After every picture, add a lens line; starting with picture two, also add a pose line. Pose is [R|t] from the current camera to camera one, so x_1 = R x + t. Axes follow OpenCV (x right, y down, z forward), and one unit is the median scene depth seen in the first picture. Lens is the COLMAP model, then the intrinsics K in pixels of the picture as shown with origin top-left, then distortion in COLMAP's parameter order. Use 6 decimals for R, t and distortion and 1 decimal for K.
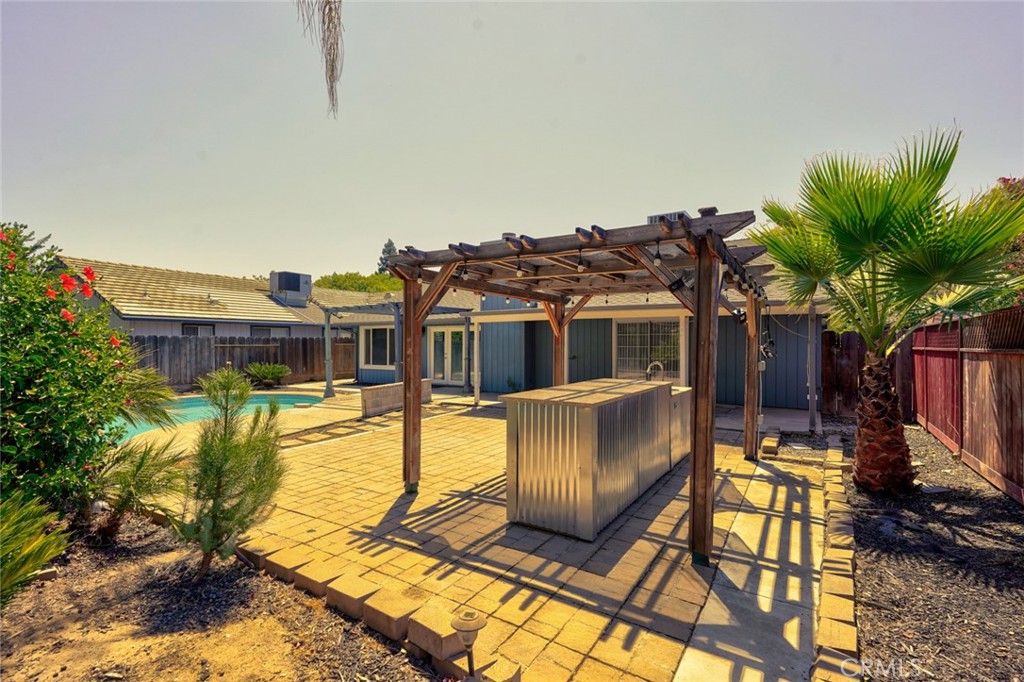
lens RADIAL K [[461.5, 0, 512.0], [0, 461.5, 343.8], [0, 0, 1]] dist [0.002080, 0.000230]
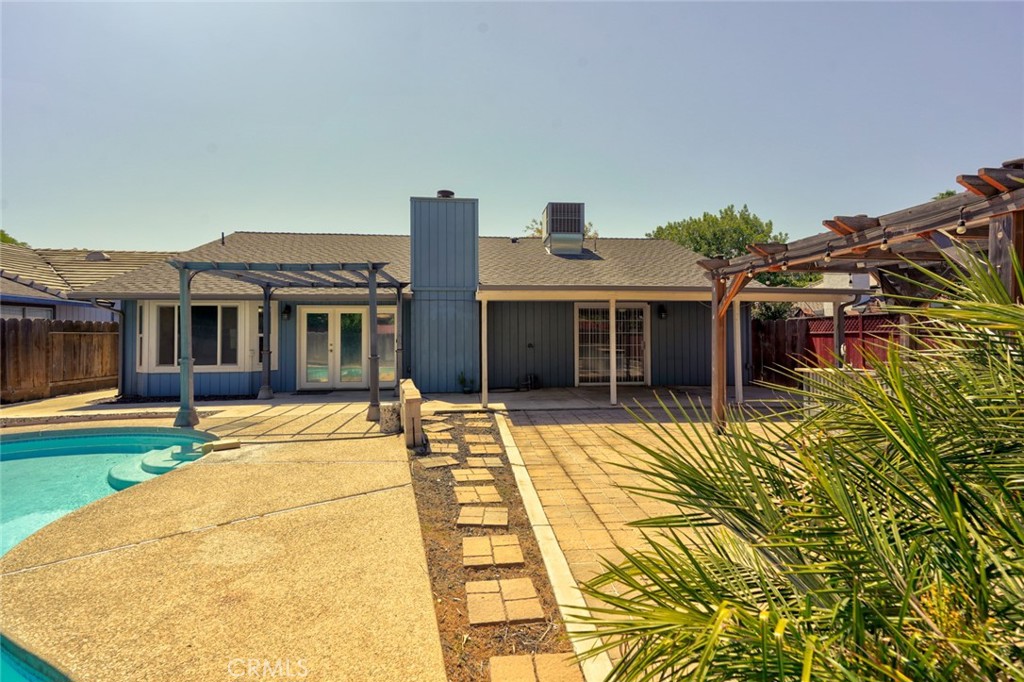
lens RADIAL K [[461.5, 0, 515.8], [0, 461.5, 336.9], [0, 0, 1]] dist [0.002080, 0.000230]
pose [[0.778735, -0.004557, 0.627337, -0.366224], [0.001975, 0.999986, 0.004812, 0.006706], [-0.627350, -0.002508, 0.778733, 0.273887]]
